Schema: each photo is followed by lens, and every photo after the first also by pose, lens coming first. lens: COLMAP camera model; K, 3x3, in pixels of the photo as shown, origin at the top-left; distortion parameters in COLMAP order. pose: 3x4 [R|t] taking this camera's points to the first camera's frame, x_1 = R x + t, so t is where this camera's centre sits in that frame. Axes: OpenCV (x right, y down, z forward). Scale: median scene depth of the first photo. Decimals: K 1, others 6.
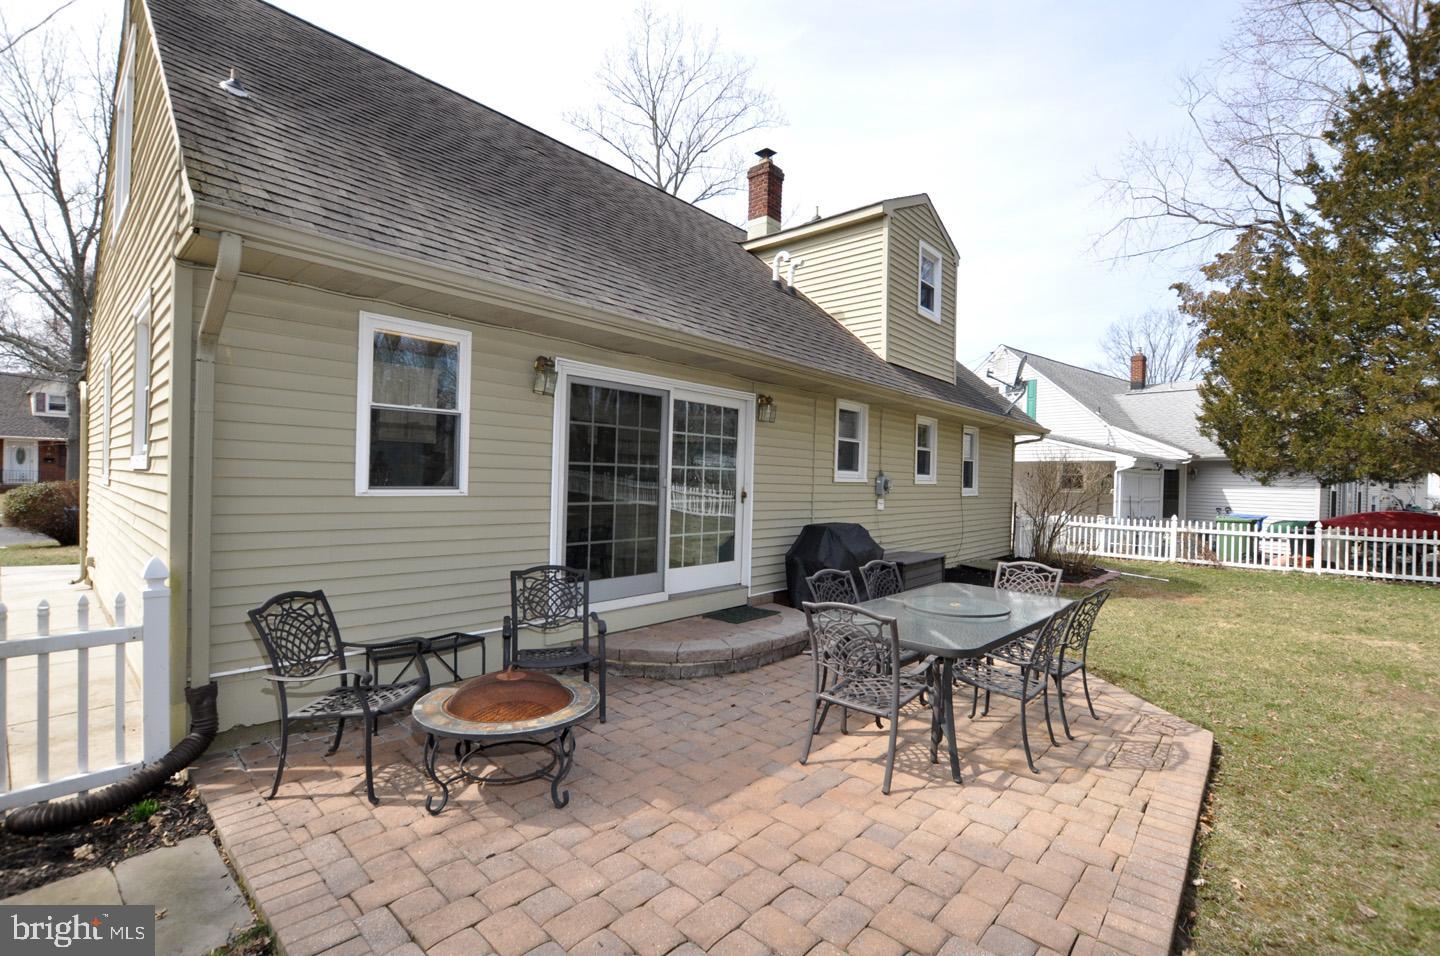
lens RADIAL K [[637.5, 0, 723.3], [0, 637.5, 479.0], [0, 0, 1]] dist [-0.026407, 0.000700]
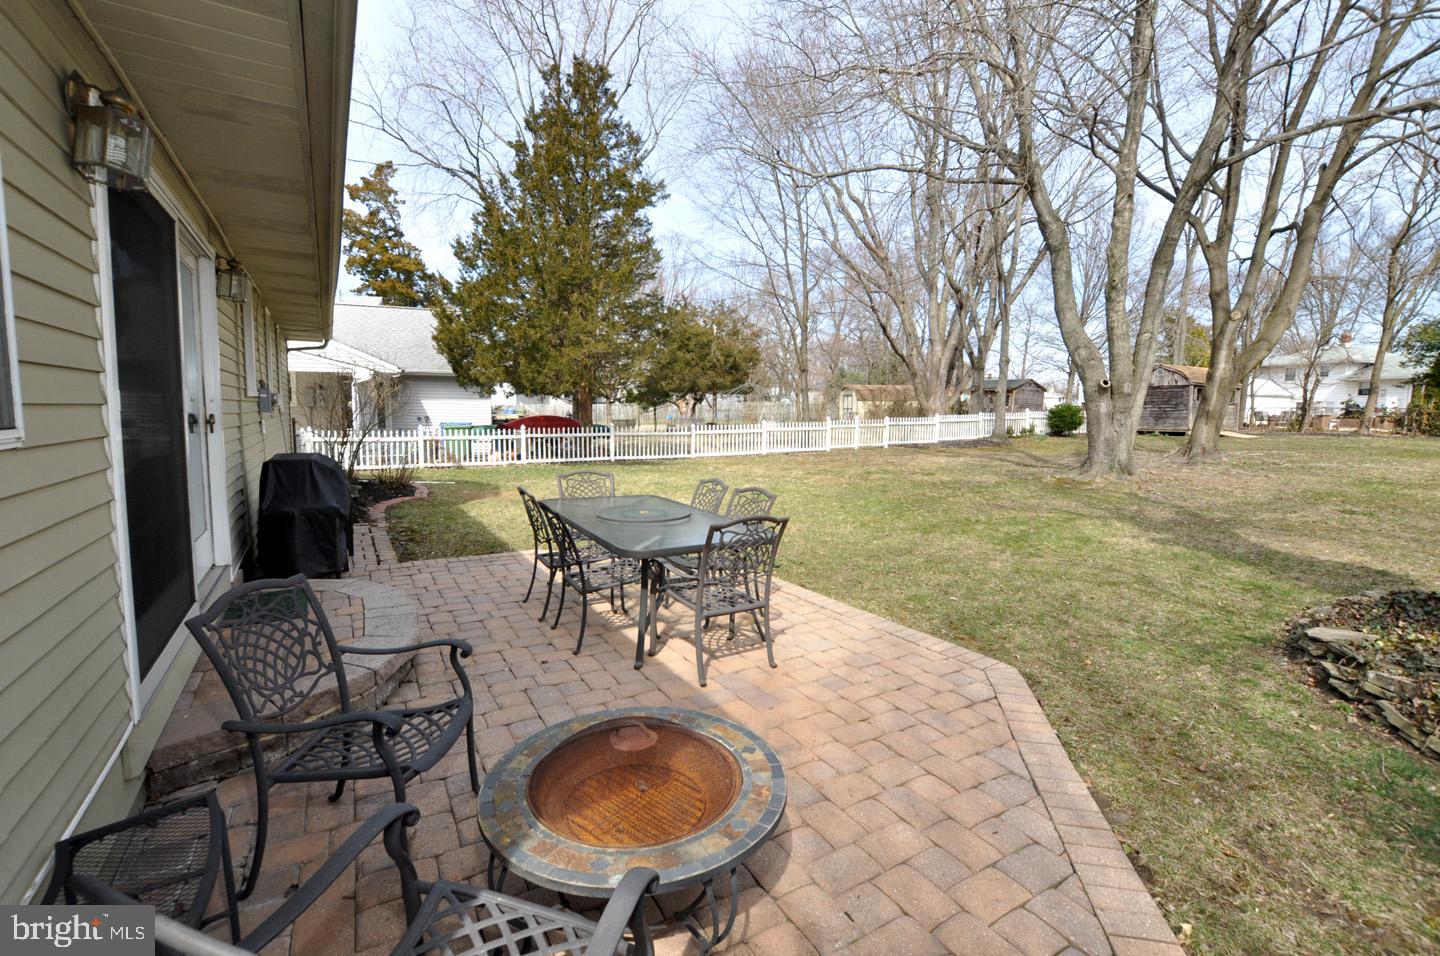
lens RADIAL K [[637.5, 0, 723.3], [0, 637.5, 479.0], [0, 0, 1]] dist [-0.026407, 0.000700]
pose [[0.273779, -0.125612, 0.953555, -0.207112], [-0.009716, 0.991023, 0.133337, -0.001997], [-0.961744, -0.045769, 0.270101, 0.190200]]
